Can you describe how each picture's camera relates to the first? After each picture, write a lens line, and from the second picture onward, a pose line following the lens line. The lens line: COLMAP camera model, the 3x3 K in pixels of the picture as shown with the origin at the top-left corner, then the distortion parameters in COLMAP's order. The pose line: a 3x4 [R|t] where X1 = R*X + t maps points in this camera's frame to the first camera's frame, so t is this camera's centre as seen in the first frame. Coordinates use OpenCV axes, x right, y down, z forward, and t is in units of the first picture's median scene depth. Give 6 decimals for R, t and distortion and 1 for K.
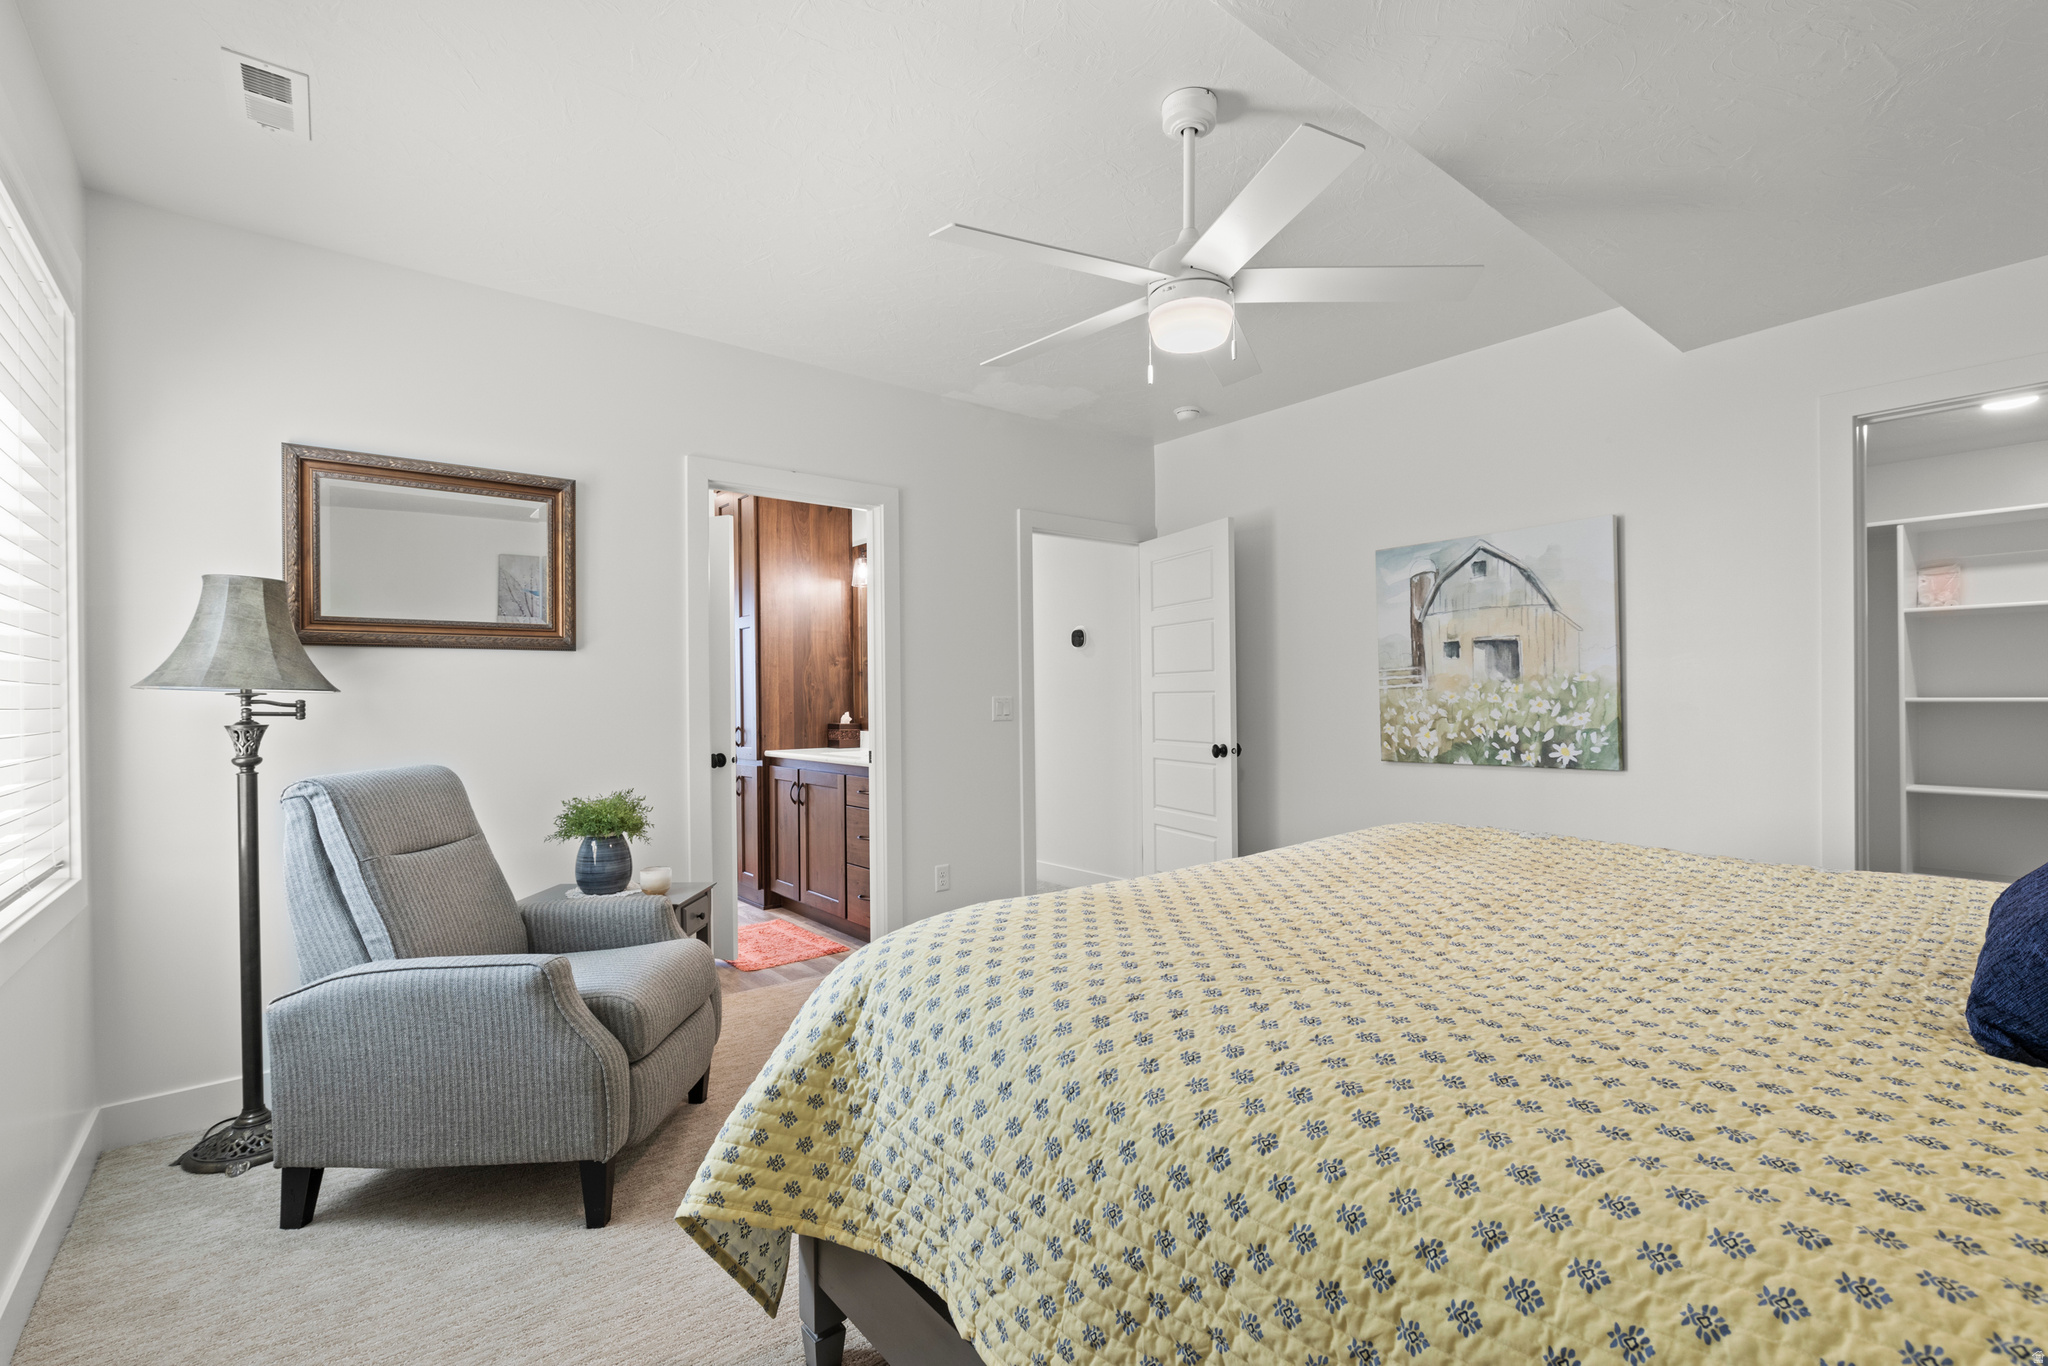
lens RADIAL K [[905.7, 0, 1022.1], [0, 905.7, 688.4], [0, 0, 1]] dist [0.000681, 0.000045]
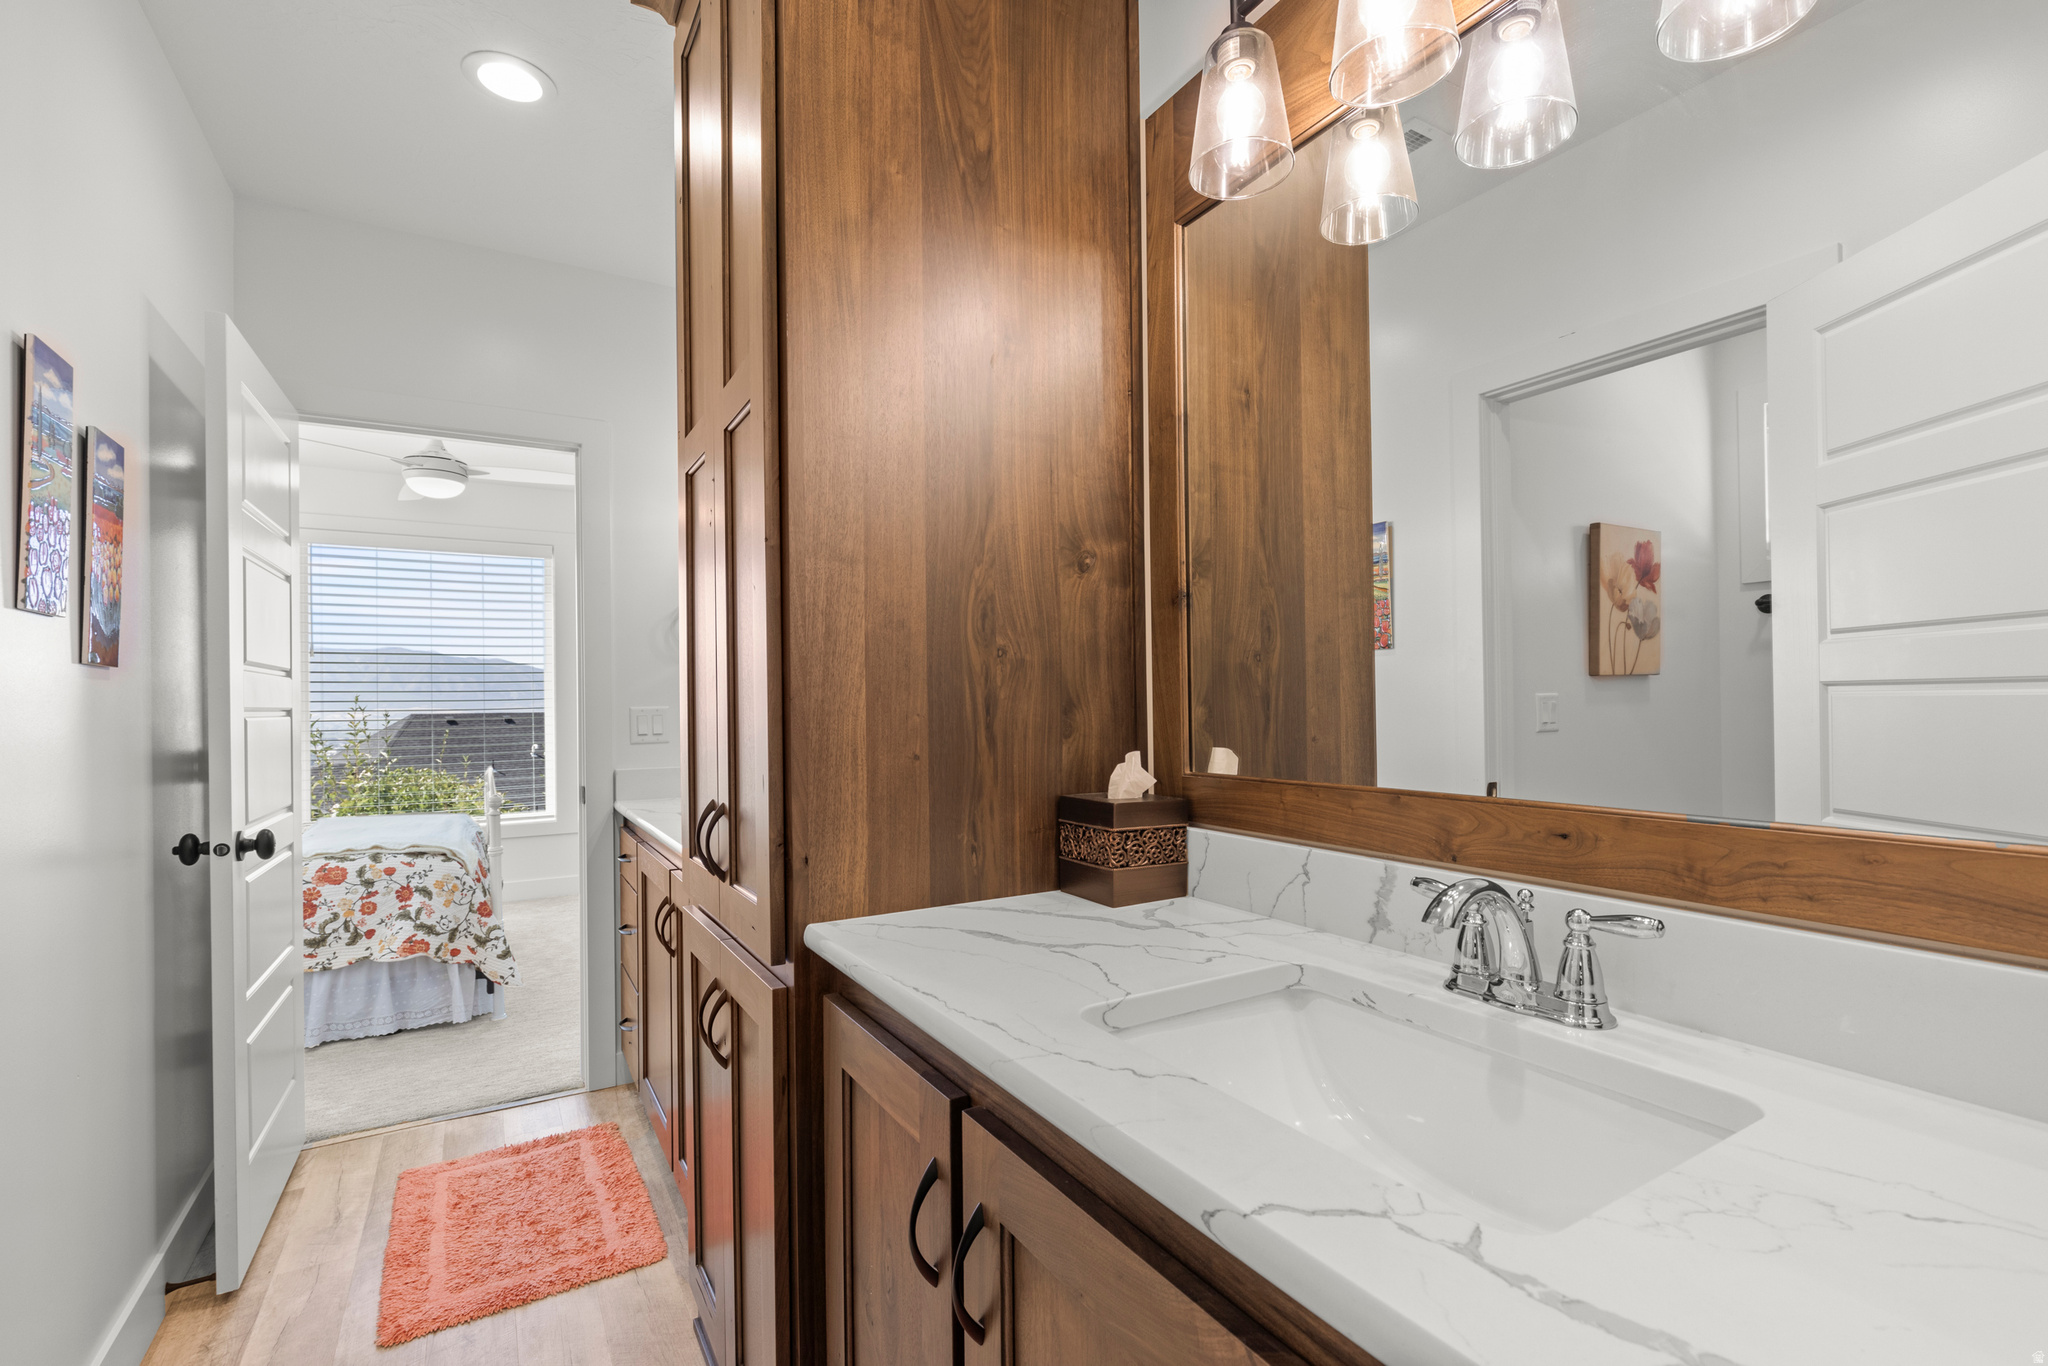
lens RADIAL K [[905.7, 0, 1027.3], [0, 905.7, 692.0], [0, 0, 1]] dist [0.000681, 0.000045]
pose [[0.987498, -0.002471, -0.157610, -0.183840], [0.002060, 0.999994, -0.002776, 0.010435], [0.157616, 0.002416, 0.987497, 0.750845]]
